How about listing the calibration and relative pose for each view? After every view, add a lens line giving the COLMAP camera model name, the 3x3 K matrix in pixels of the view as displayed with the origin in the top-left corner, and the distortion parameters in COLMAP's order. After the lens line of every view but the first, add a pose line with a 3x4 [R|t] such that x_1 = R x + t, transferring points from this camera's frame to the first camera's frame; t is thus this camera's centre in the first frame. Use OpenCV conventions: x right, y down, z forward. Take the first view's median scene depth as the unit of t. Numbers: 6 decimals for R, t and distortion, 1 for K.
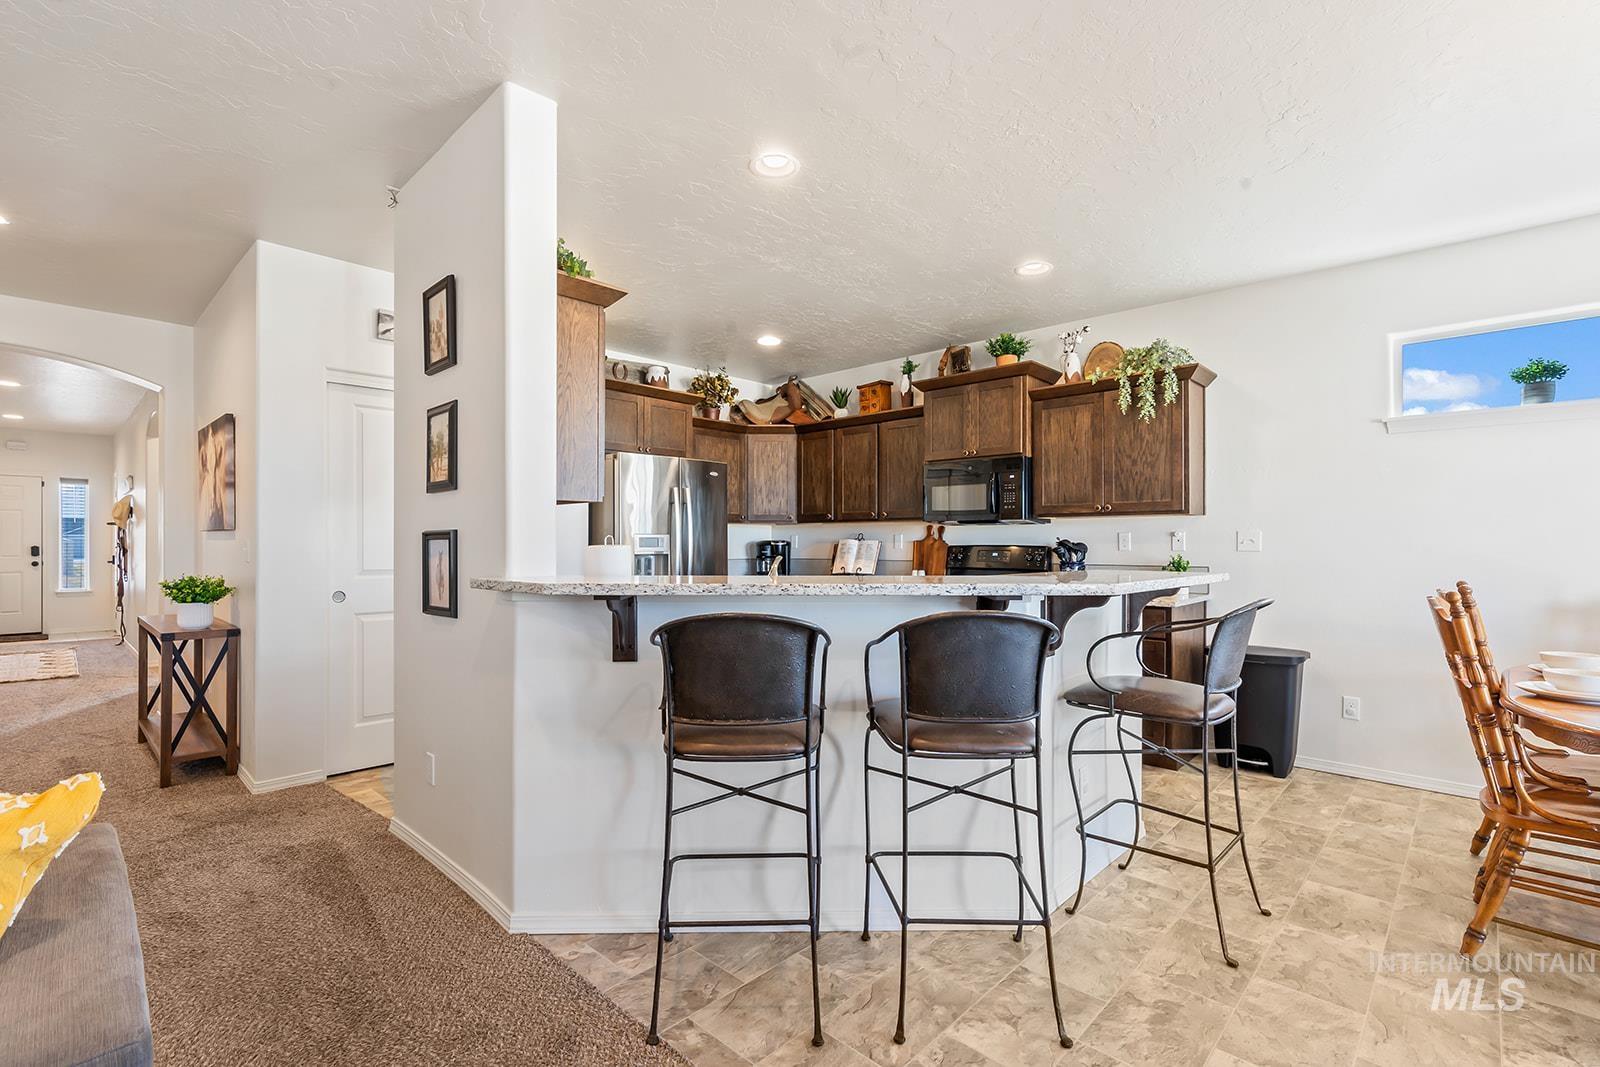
lens RADIAL K [[740.5, 0, 796.4], [0, 740.5, 545.6], [0, 0, 1]] dist [-0.000761, -0.000129]
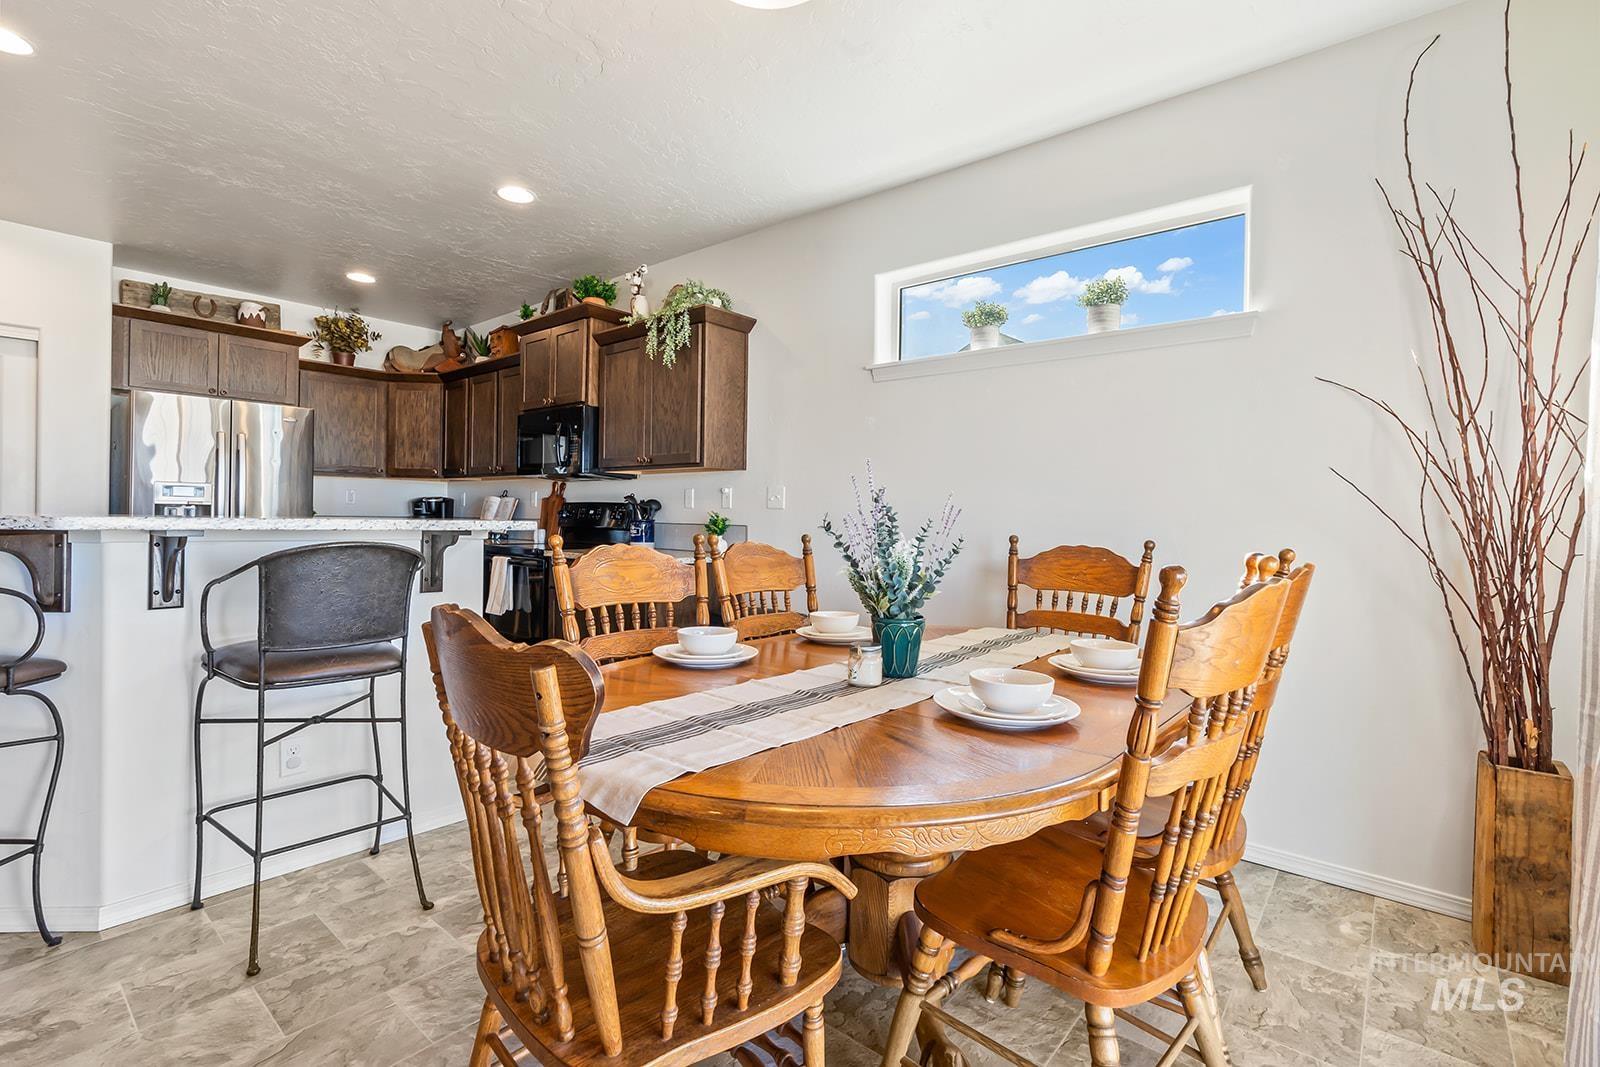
lens RADIAL K [[741.2, 0, 798.9], [0, 741.2, 517.1], [0, 0, 1]] dist [0.000942, 0.000316]
pose [[0.998473, 0.015999, 0.052867, 0.458512], [-0.015838, 0.999869, -0.003468, 0.016561], [-0.052916, 0.002625, 0.998596, 0.048758]]
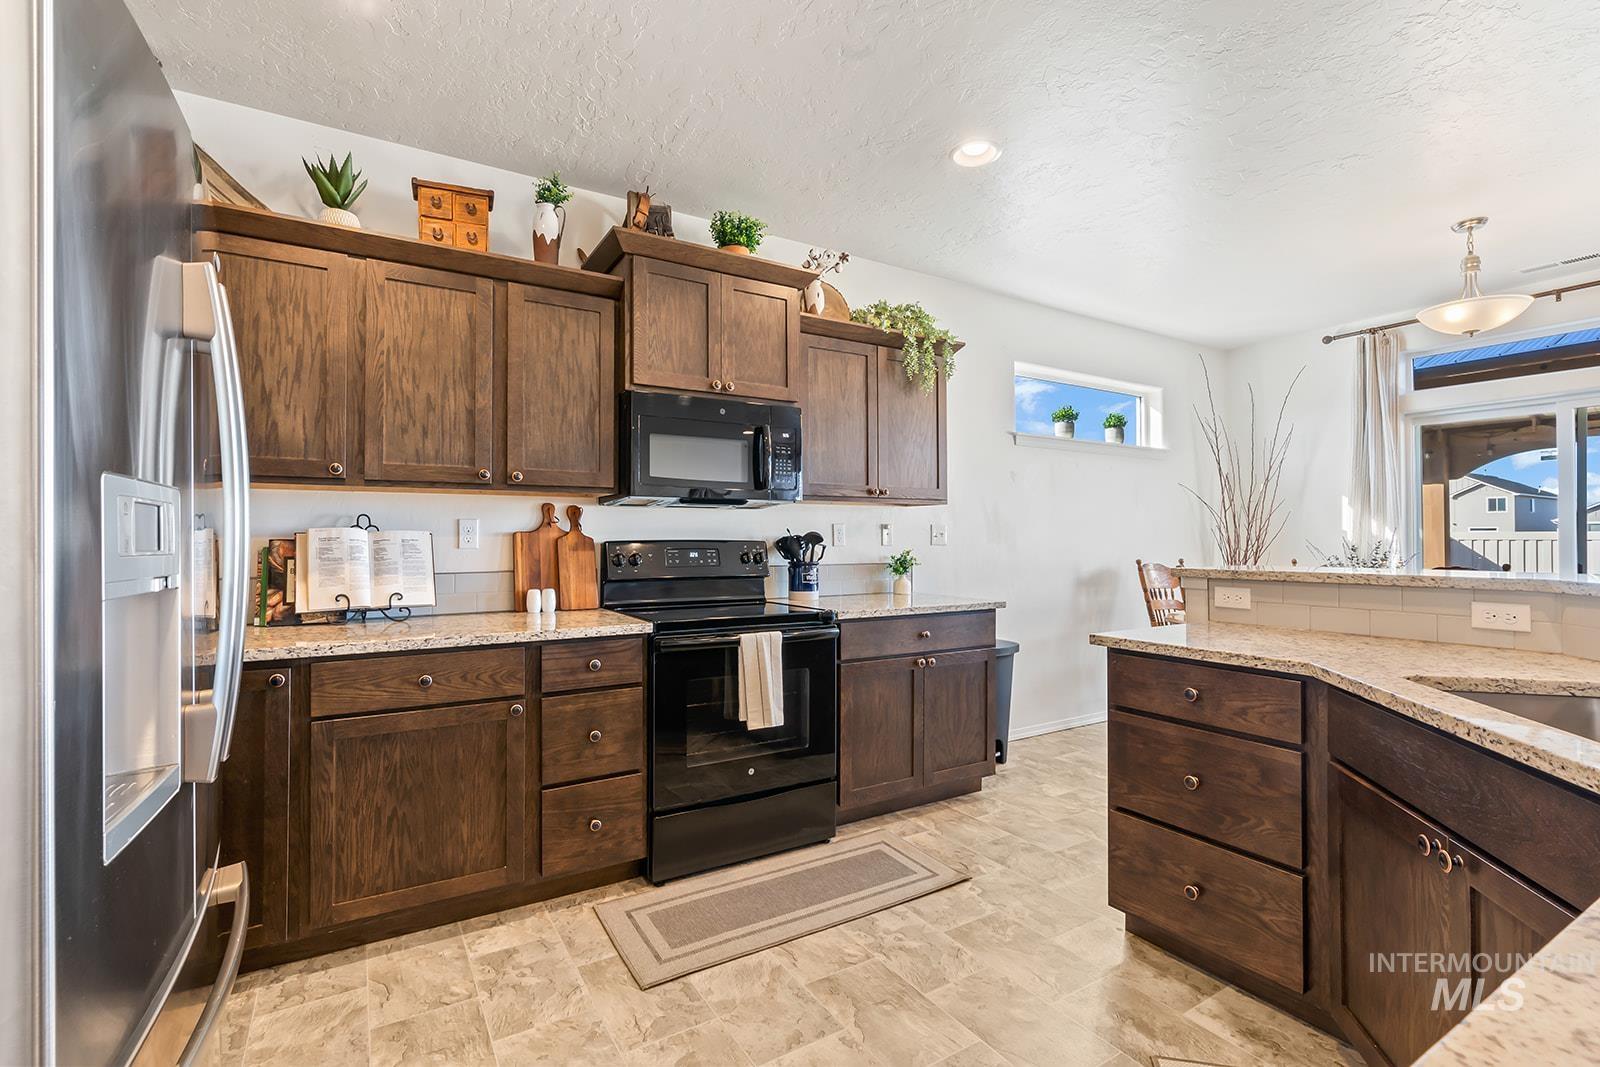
lens RADIAL K [[718.8, 0, 800.0], [0, 718.8, 533.5], [0, 0, 1]] dist [0.000512, 0.000142]
pose [[0.262438, 0.007839, 0.964917, -0.283255], [0.005452, 0.999939, -0.009607, 0.000006], [-0.964934, 0.007781, 0.262379, 0.718916]]
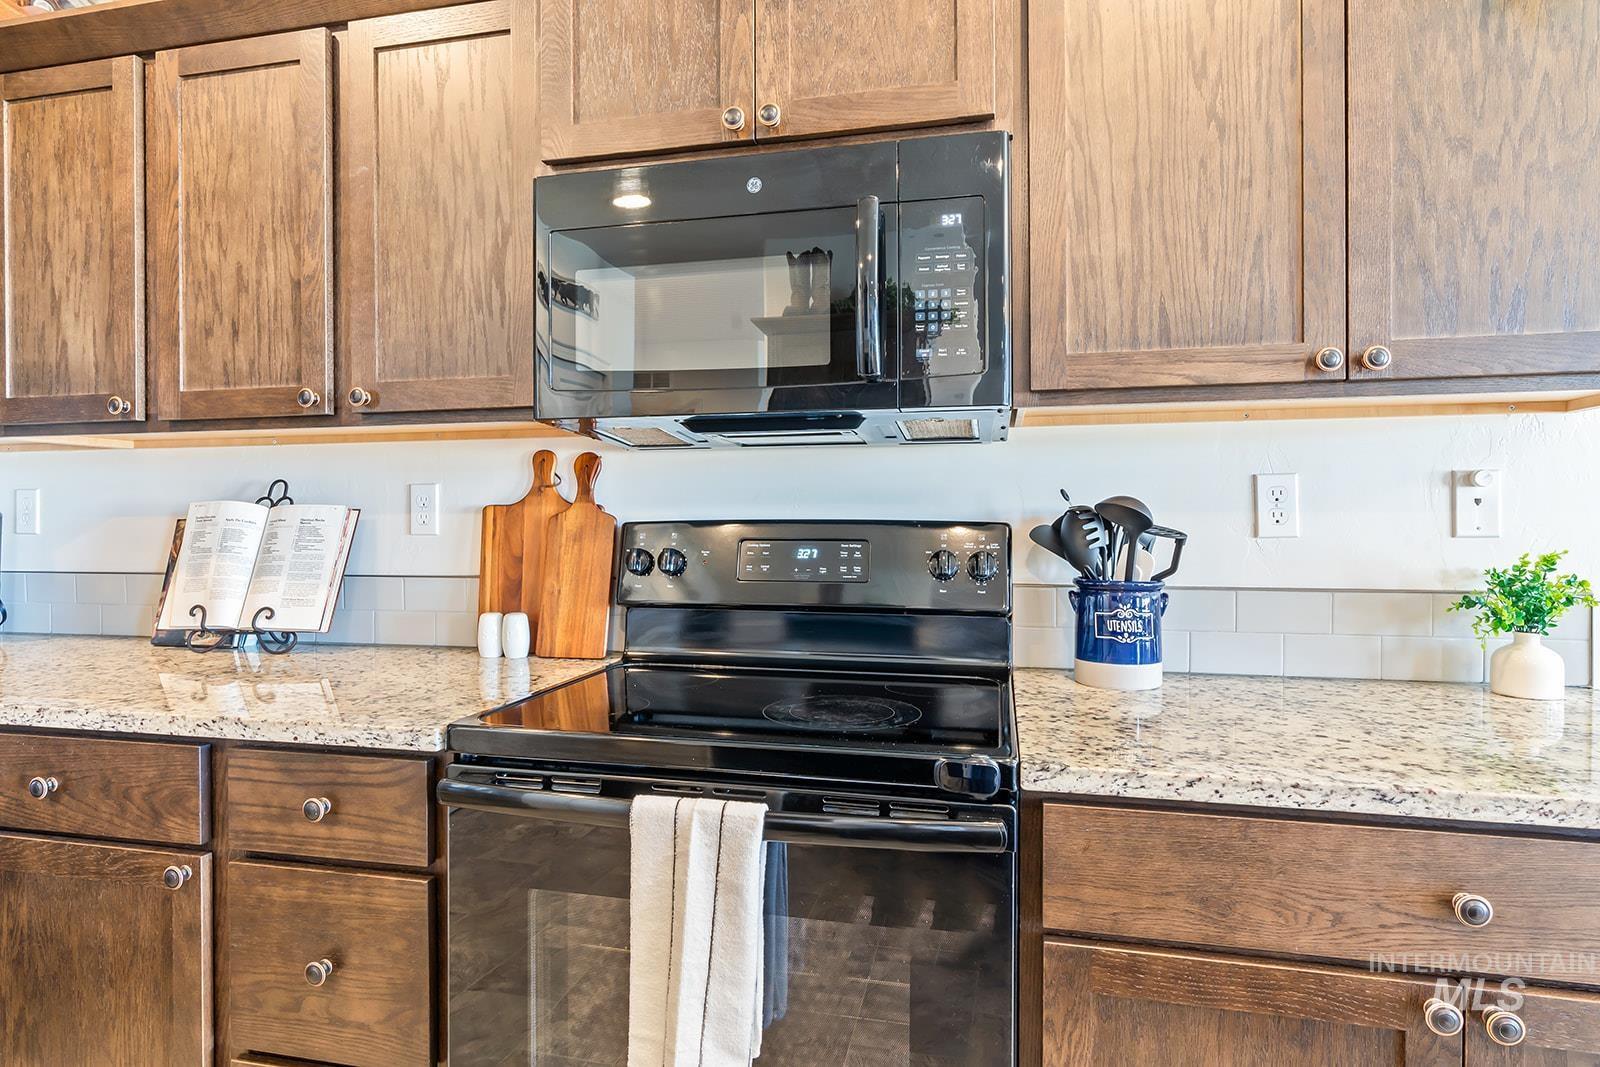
lens RADIAL K [[875.7, 0, 796.7], [0, 875.7, 526.3], [0, 0, 1]] dist [-0.001984, 0.000618]
pose [[0.861841, -0.005550, 0.507149, 0.097970], [0.004062, 0.999984, 0.004041, 0.000230], [-0.507163, -0.001423, 0.861849, 0.692465]]
